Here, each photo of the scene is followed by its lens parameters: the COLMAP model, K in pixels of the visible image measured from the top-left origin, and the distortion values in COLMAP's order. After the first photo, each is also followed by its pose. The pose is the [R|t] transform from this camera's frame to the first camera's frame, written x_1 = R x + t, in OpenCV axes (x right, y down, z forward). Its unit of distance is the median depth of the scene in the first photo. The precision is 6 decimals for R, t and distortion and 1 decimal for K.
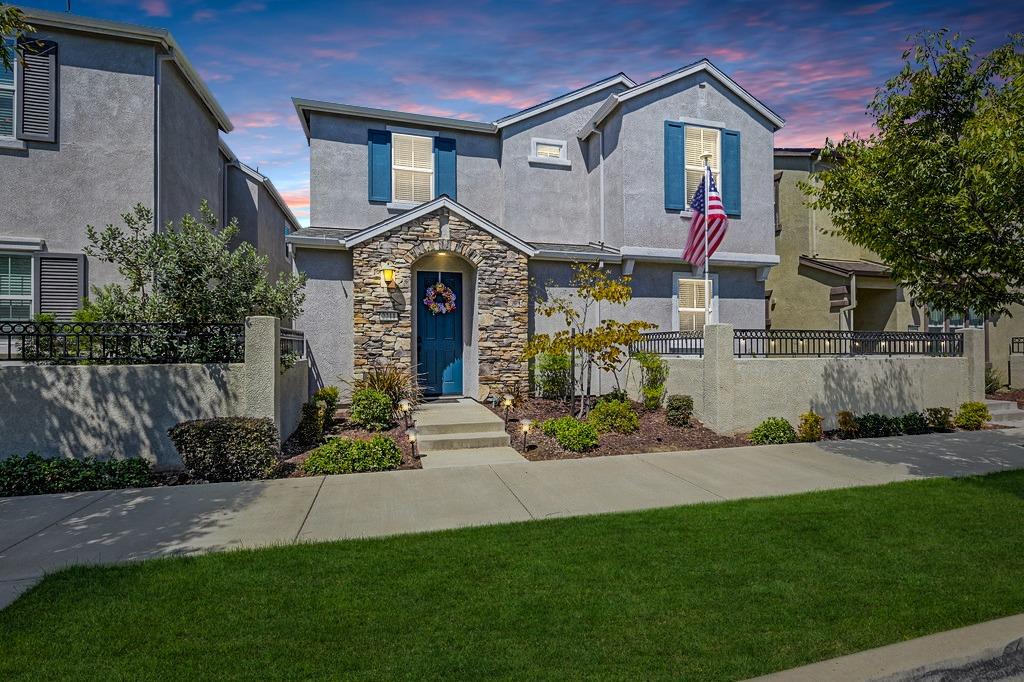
lens RADIAL K [[473.6, 0, 511.5], [0, 473.6, 343.6], [0, 0, 1]] dist [0.005614, 0.000199]
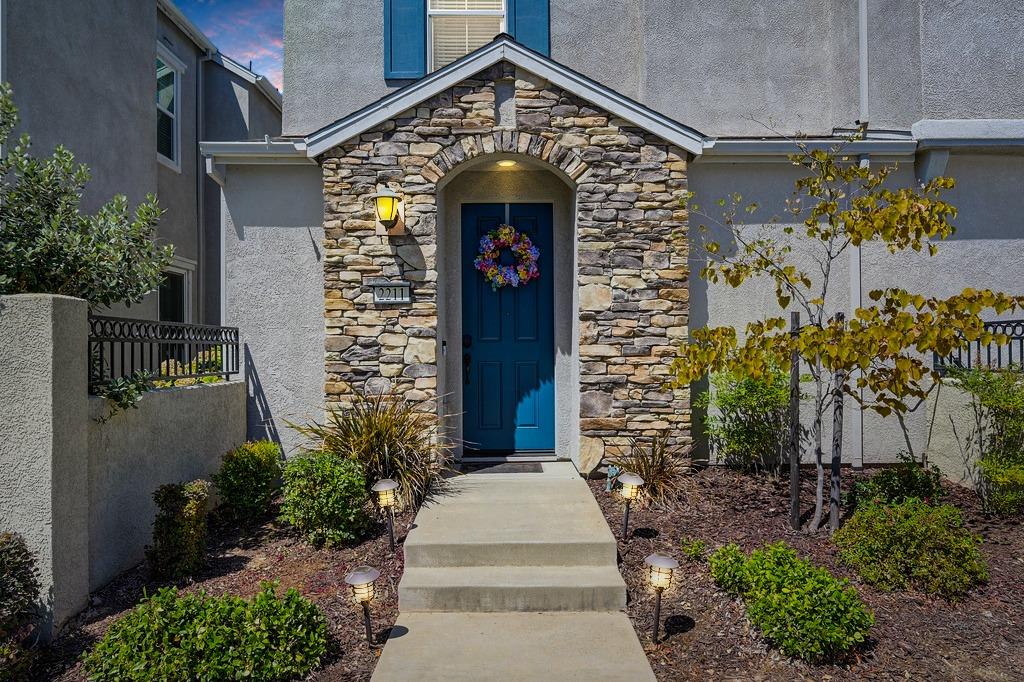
lens RADIAL K [[712.6, 0, 514.9], [0, 712.6, 342.0], [0, 0, 1]] dist [0.001712, -0.002840]
pose [[0.968112, -0.006060, -0.250445, 0.045447], [0.005990, 0.999982, -0.001043, -0.006598], [0.250447, -0.000490, 0.968130, 0.311673]]
